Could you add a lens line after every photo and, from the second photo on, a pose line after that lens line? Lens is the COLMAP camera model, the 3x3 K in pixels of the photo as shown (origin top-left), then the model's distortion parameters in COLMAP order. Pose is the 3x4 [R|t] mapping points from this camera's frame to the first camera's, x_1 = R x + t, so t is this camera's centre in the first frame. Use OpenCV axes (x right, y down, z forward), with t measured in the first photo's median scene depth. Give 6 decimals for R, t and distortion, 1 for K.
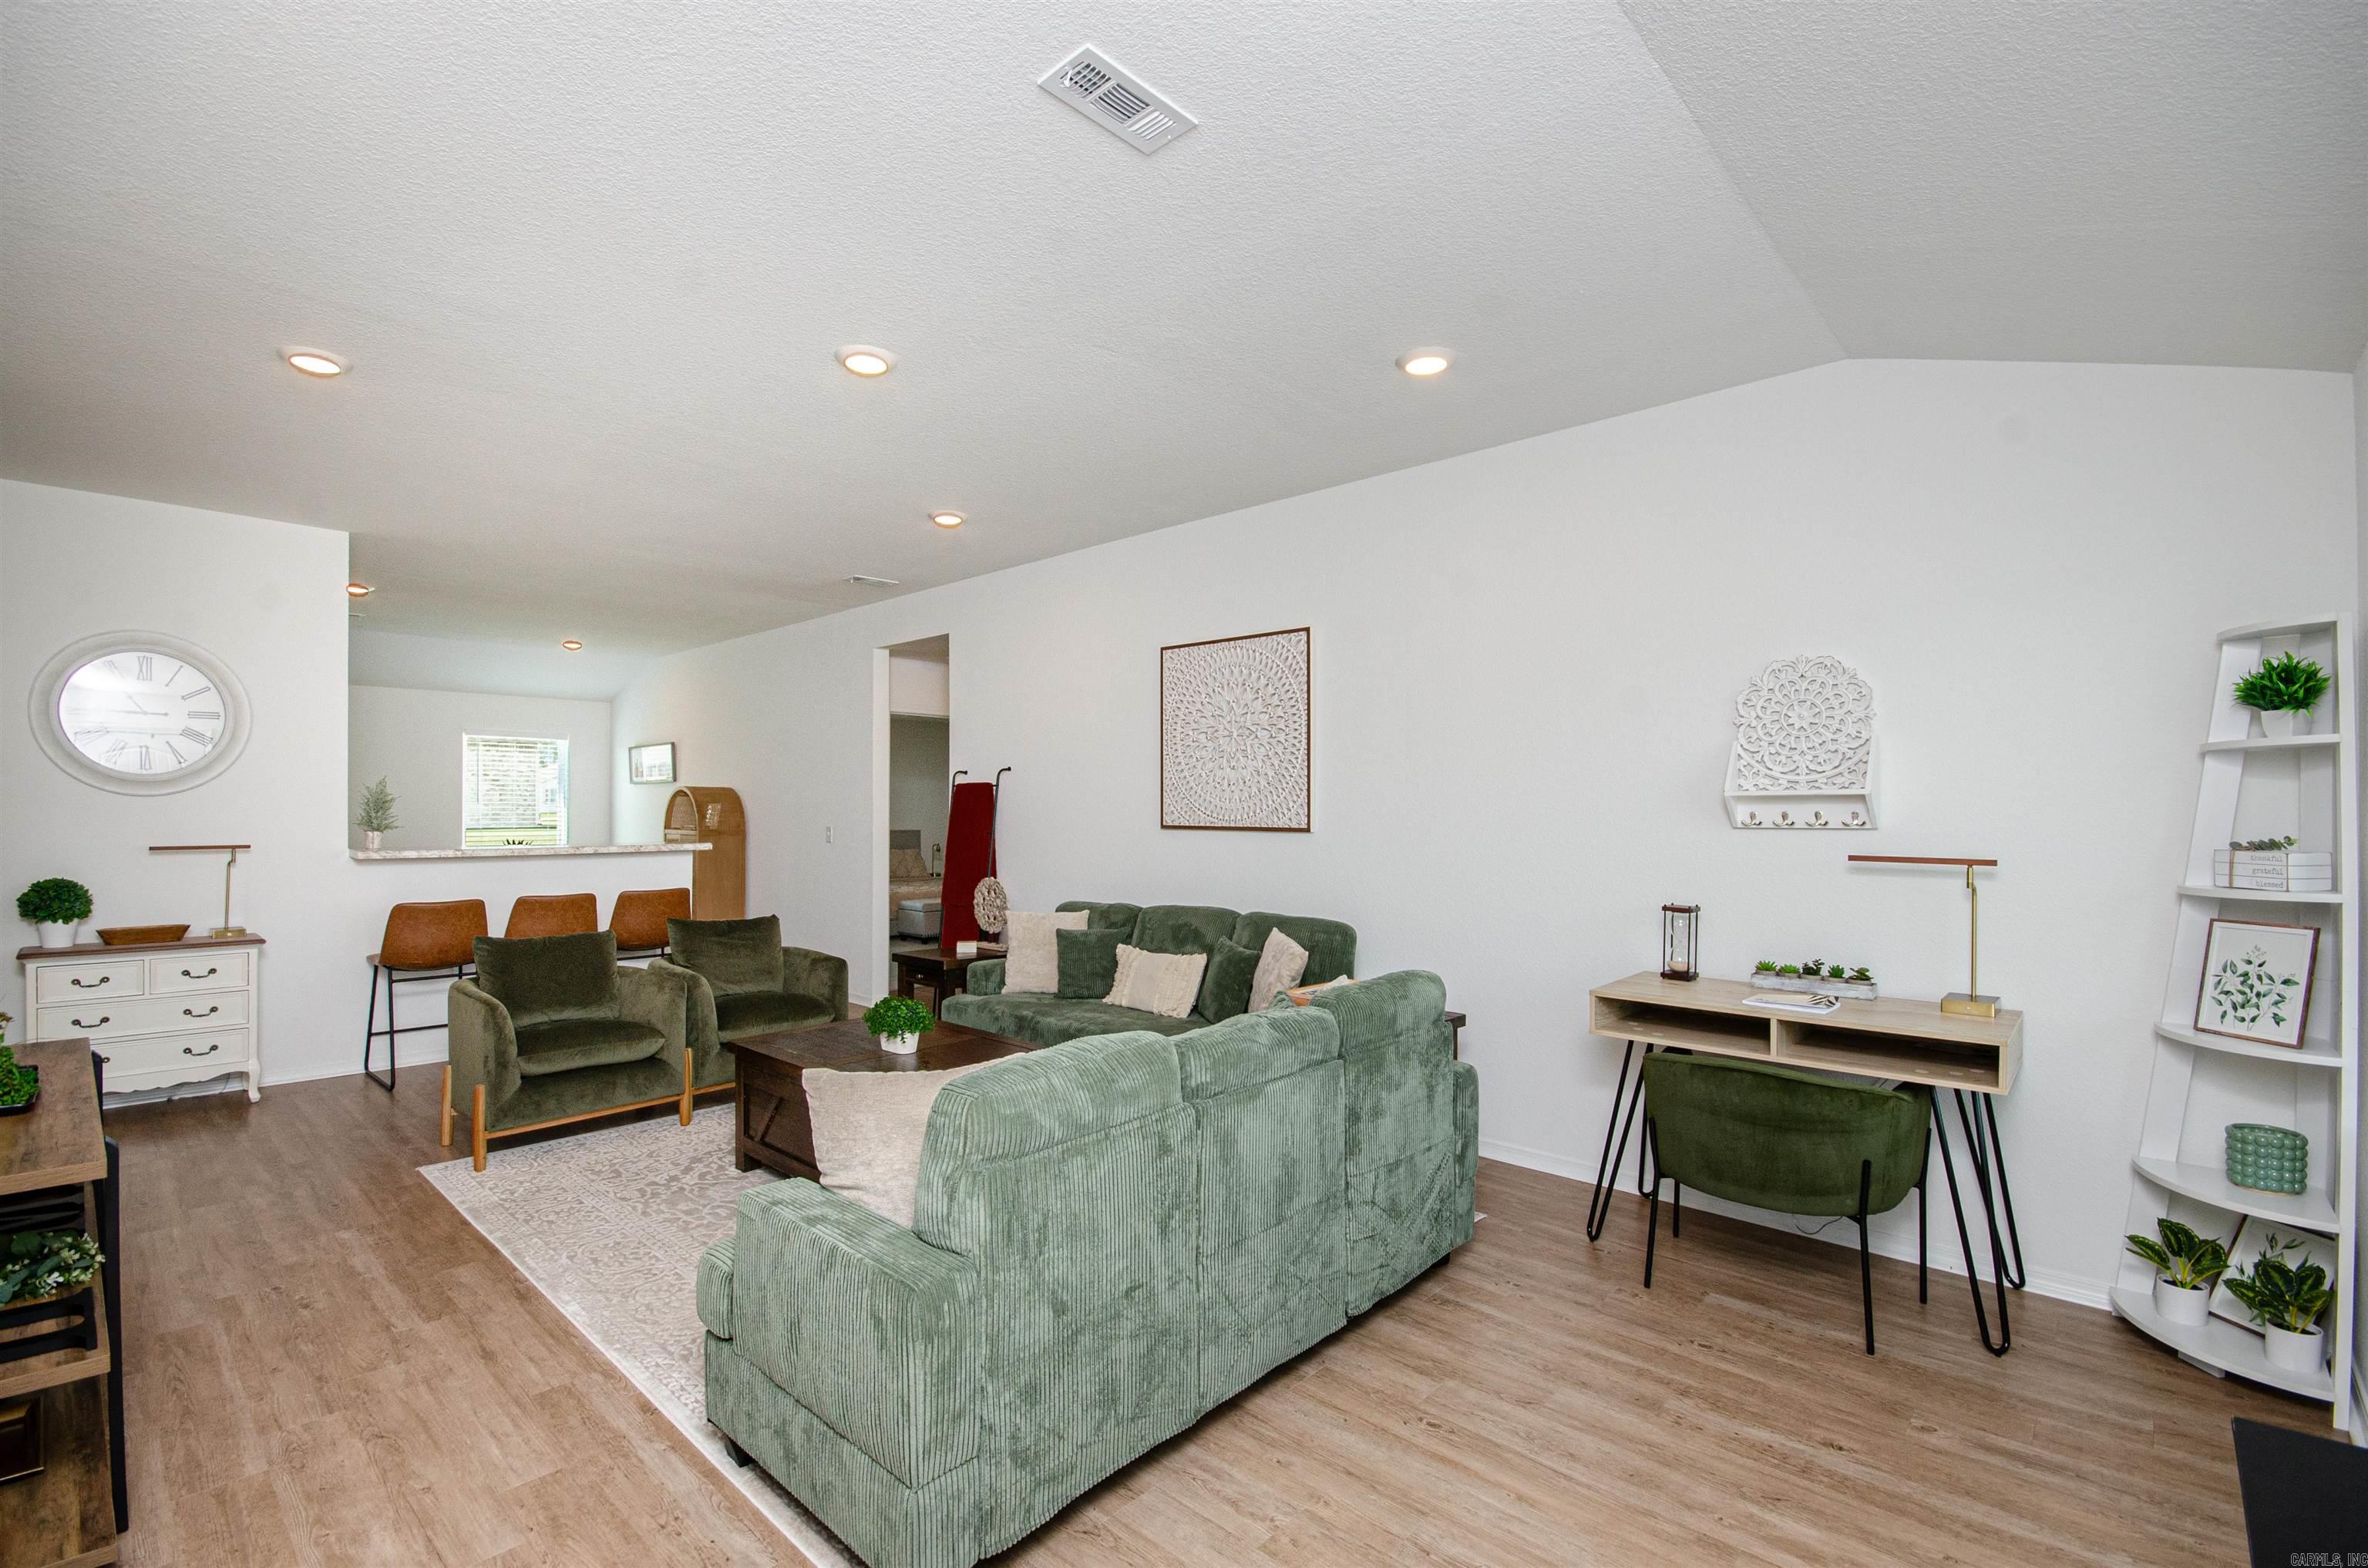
lens RADIAL K [[1043.9, 0, 1162.1], [0, 1043.9, 804.5], [0, 0, 1]] dist [-0.003271, -0.000610]
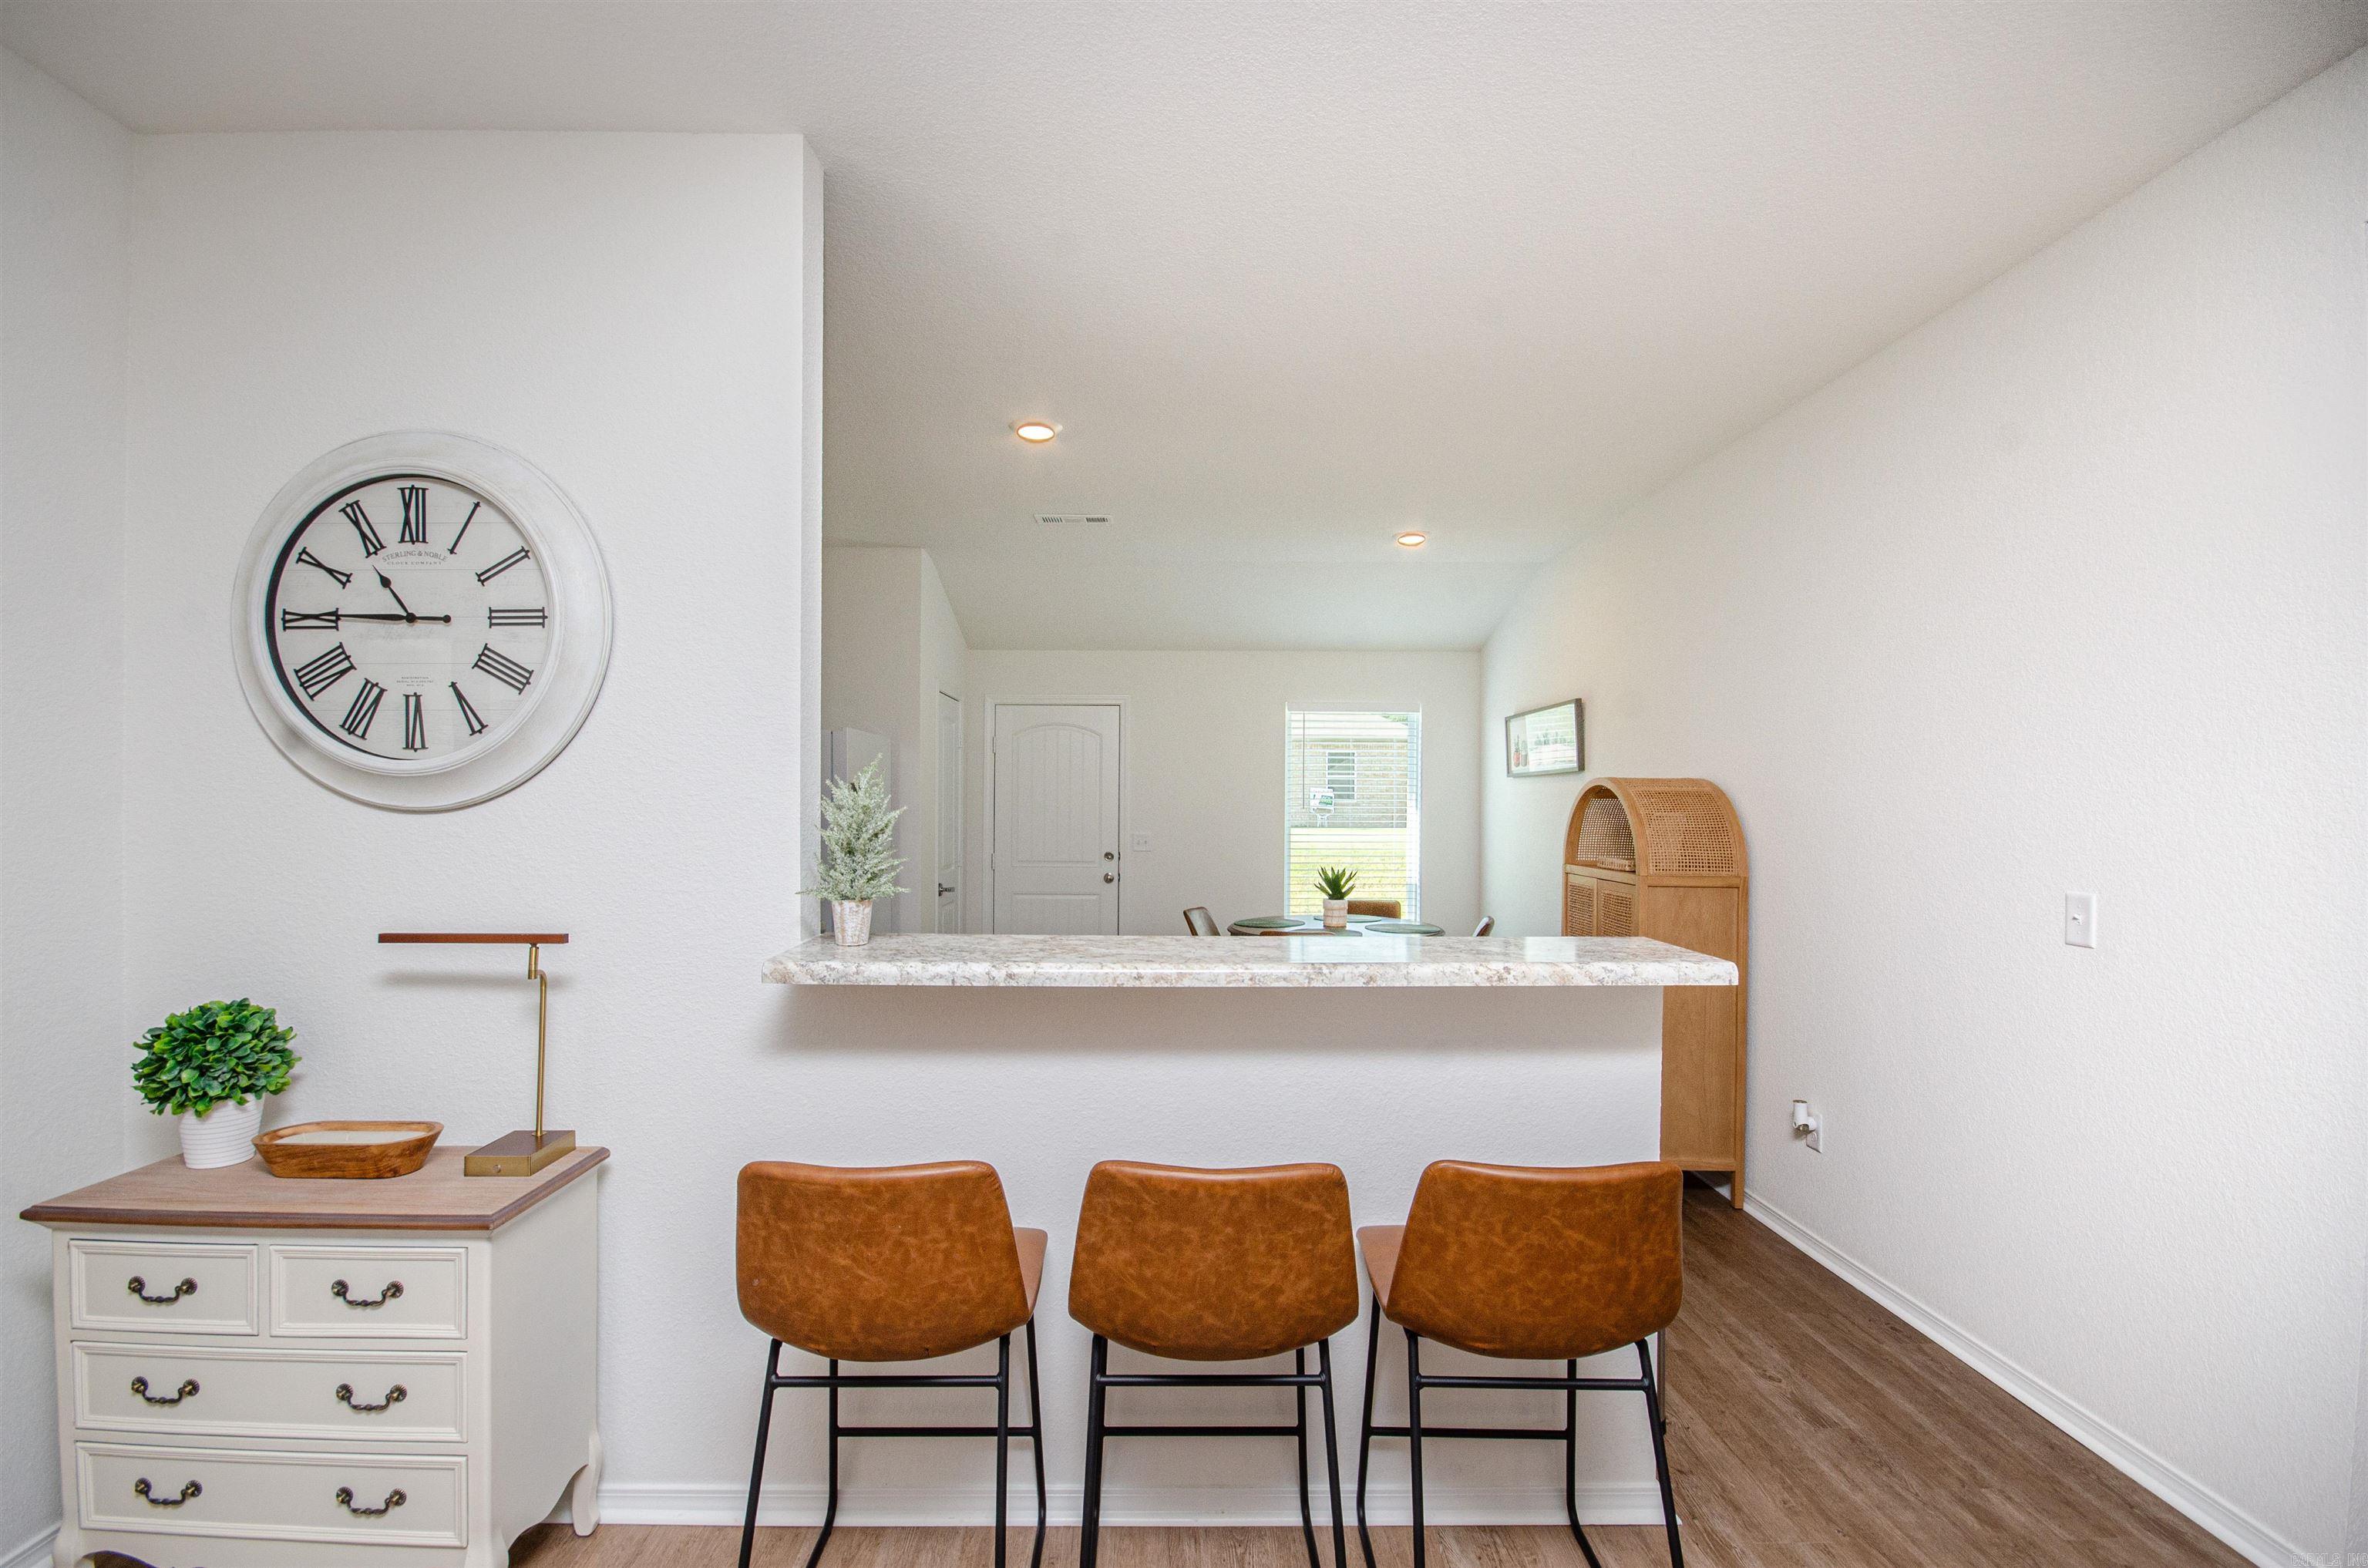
lens RADIAL K [[1043.9, 0, 1162.1], [0, 1043.9, 804.5], [0, 0, 1]] dist [-0.003271, -0.000610]
pose [[0.694234, 0.001136, -0.719748, -0.359224], [0.000844, 0.999997, 0.002391, -0.009371], [0.719749, -0.002267, 0.694231, 0.733603]]
